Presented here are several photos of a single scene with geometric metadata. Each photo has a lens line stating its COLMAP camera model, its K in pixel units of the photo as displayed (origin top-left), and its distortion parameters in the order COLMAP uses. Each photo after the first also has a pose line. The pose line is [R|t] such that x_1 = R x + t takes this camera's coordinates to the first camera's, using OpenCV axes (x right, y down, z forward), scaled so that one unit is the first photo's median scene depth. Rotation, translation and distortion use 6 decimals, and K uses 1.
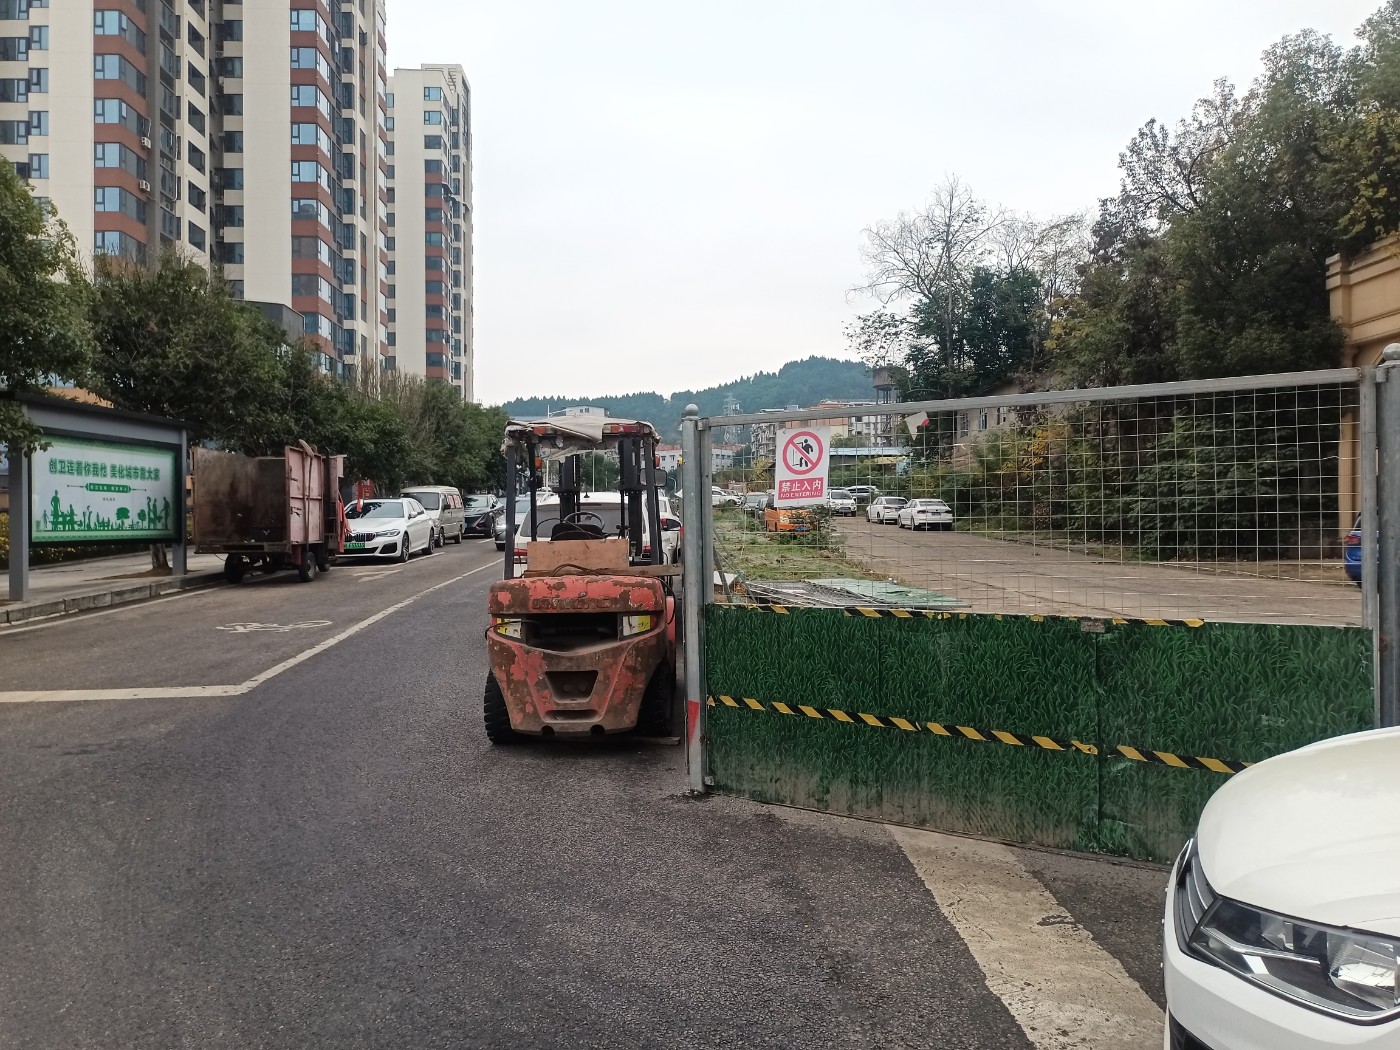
lens RADIAL K [[1038.9, 0, 688.0], [0, 1038.9, 529.3], [0, 0, 1]] dist [0.029652, -0.028712]
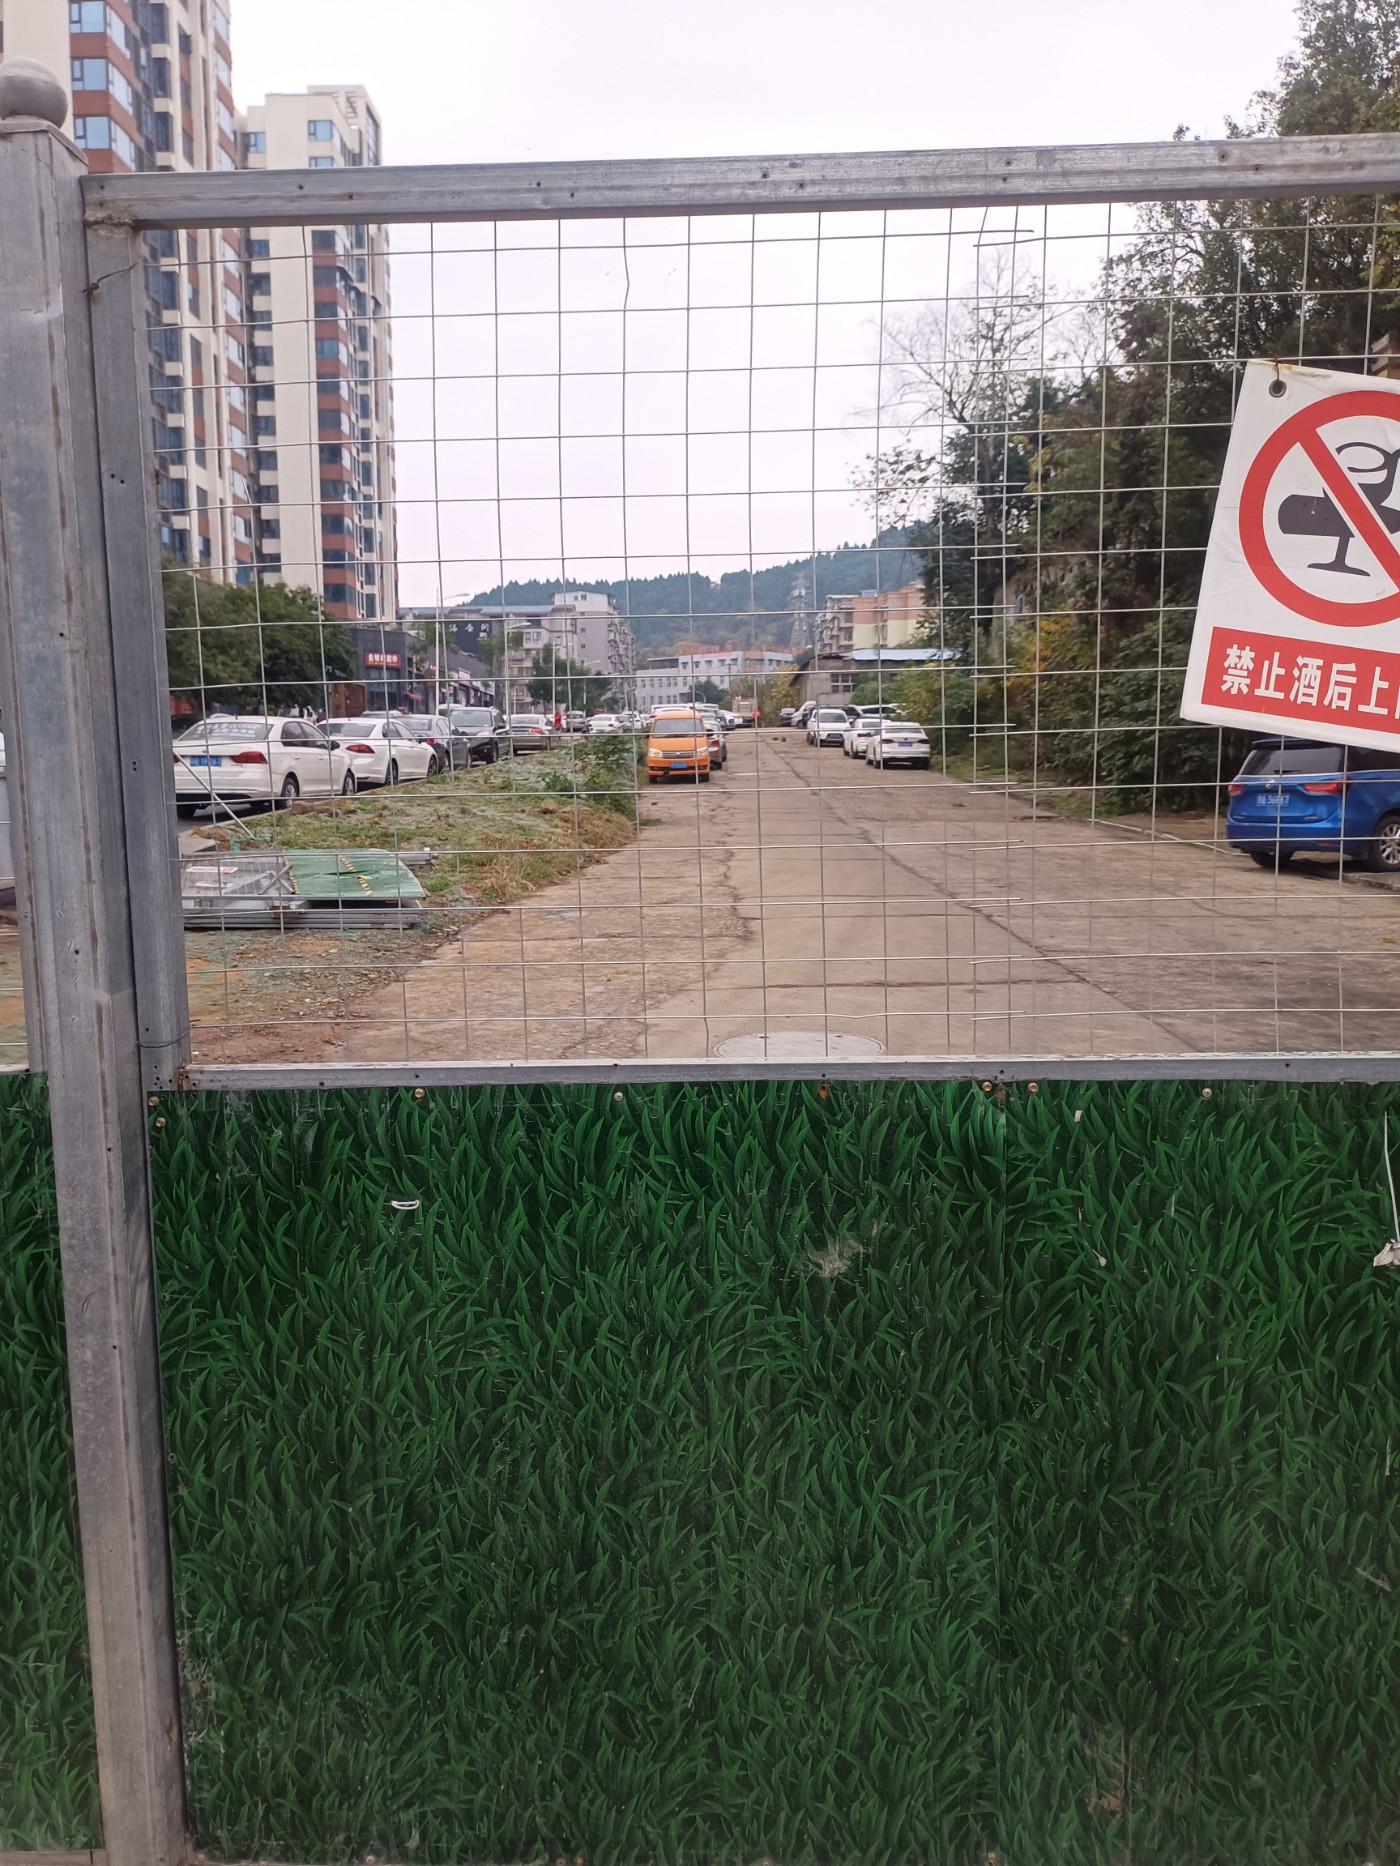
lens RADIAL K [[1384.8, 0, 712.3], [0, 1384.8, 943.0], [0, 0, 1]] dist [0.029652, -0.028712]
pose [[0.998040, 0.015644, -0.060593, 0.104269], [-0.007749, 0.991691, 0.128406, -0.000573], [0.062099, -0.127684, 0.989869, 0.032666]]
